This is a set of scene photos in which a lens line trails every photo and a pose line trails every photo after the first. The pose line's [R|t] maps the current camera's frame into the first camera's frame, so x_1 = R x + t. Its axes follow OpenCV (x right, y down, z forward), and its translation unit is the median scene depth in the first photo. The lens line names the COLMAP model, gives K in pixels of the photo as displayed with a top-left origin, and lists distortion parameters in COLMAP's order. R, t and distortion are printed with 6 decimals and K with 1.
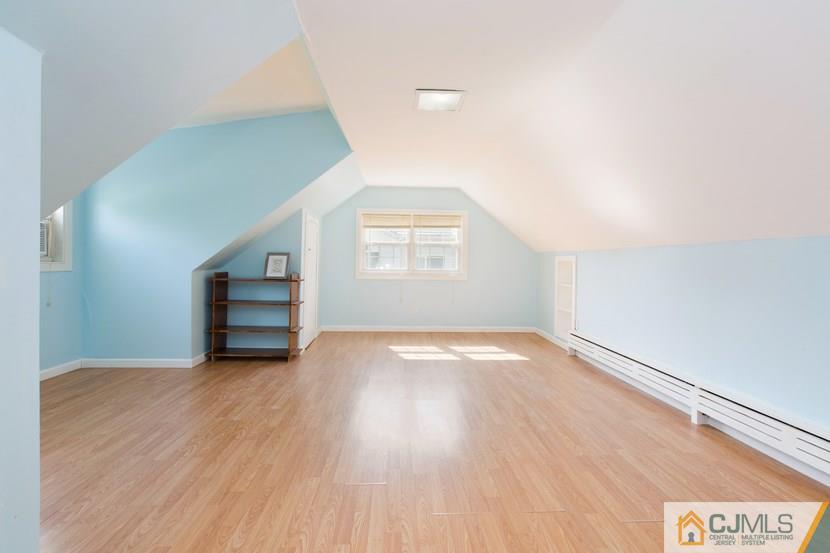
lens RADIAL K [[364.3, 0, 412.9], [0, 364.3, 257.9], [0, 0, 1]] dist [0.001021, 0.000093]
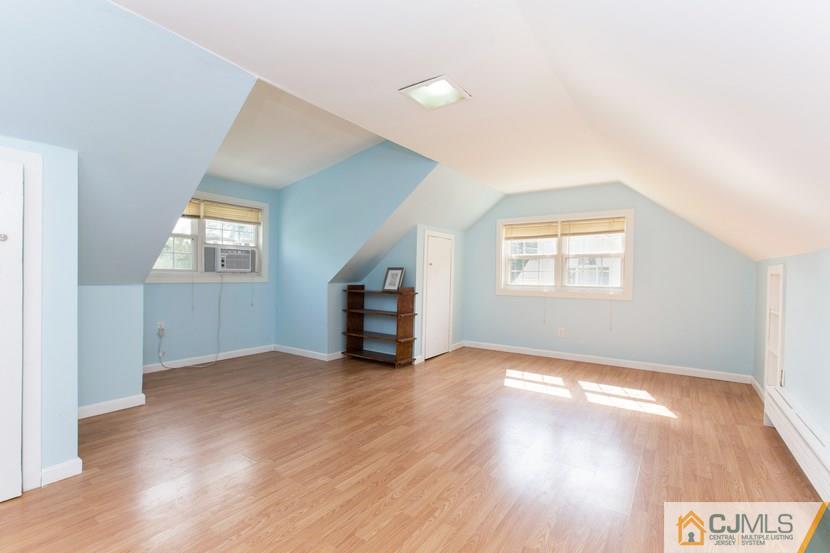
lens RADIAL K [[372.1, 0, 415.0], [0, 372.1, 276.5], [0, 0, 1]] dist [-0.000417, 0.000134]
pose [[0.803260, -0.002379, -0.595624, 0.328408], [0.004170, 0.999990, 0.001630, 0.010374], [0.595615, -0.003794, 0.803261, 0.137869]]
